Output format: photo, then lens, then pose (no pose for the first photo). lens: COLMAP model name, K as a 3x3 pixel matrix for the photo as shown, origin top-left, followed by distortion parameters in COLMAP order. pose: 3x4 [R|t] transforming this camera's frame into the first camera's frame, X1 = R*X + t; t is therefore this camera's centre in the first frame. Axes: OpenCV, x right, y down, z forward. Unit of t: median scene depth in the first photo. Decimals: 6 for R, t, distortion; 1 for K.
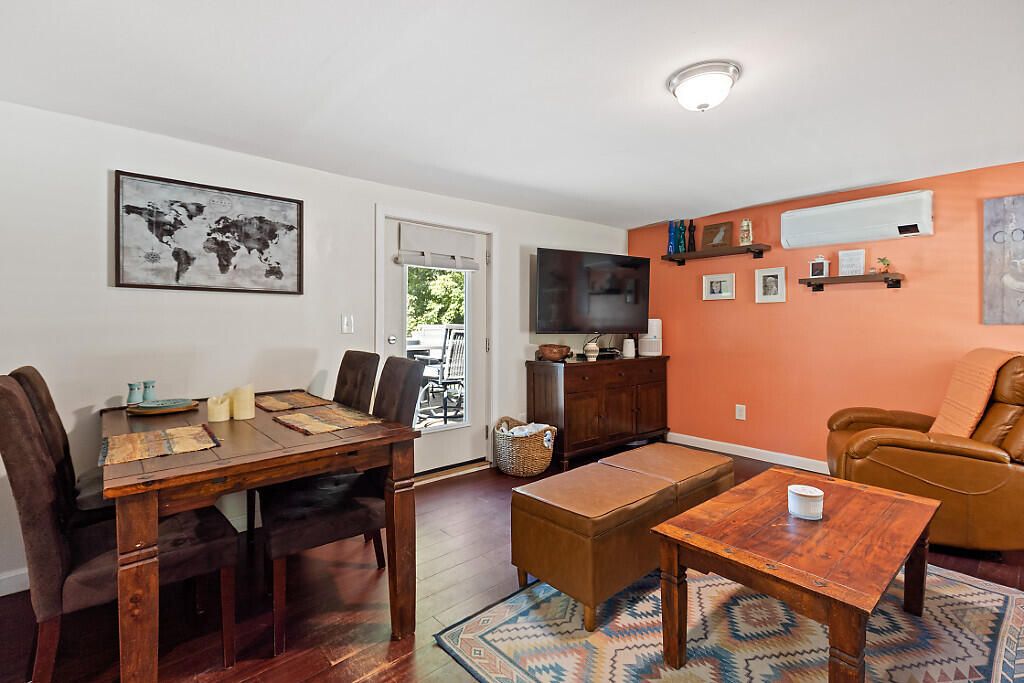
lens RADIAL K [[468.3, 0, 508.8], [0, 468.3, 320.5], [0, 0, 1]] dist [-0.002797, -0.000523]
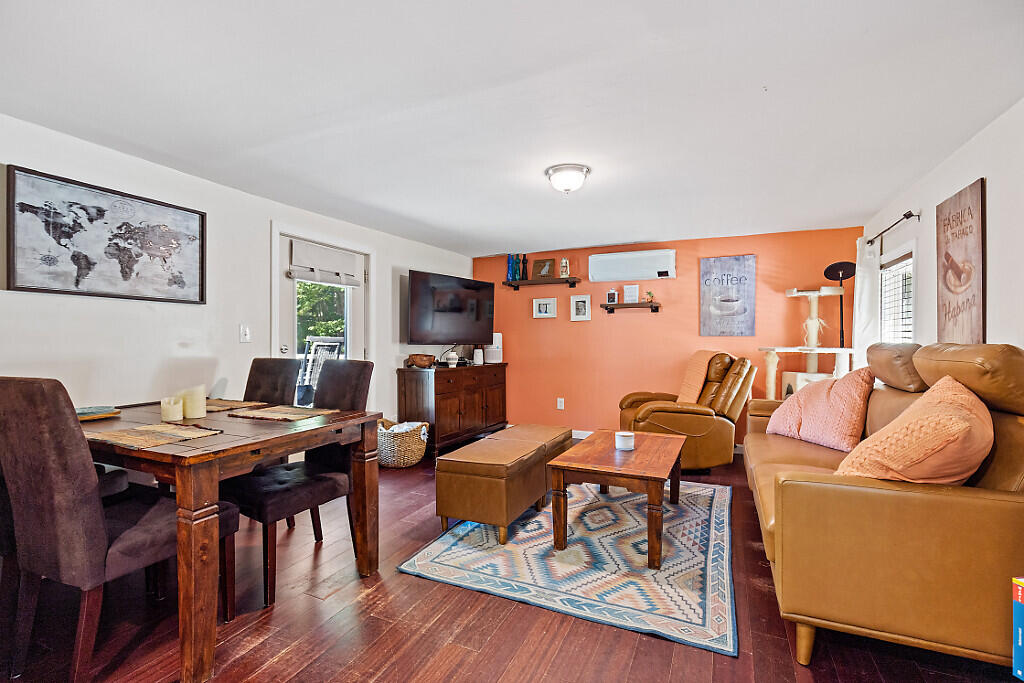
lens RADIAL K [[470.5, 0, 512.0], [0, 470.5, 331.1], [0, 0, 1]] dist [-0.000690, -0.000321]
pose [[0.909966, 0.008306, 0.414599, -0.289732], [-0.001741, 0.999867, -0.016209, 0.021265], [-0.414679, 0.014027, 0.909860, -0.240971]]
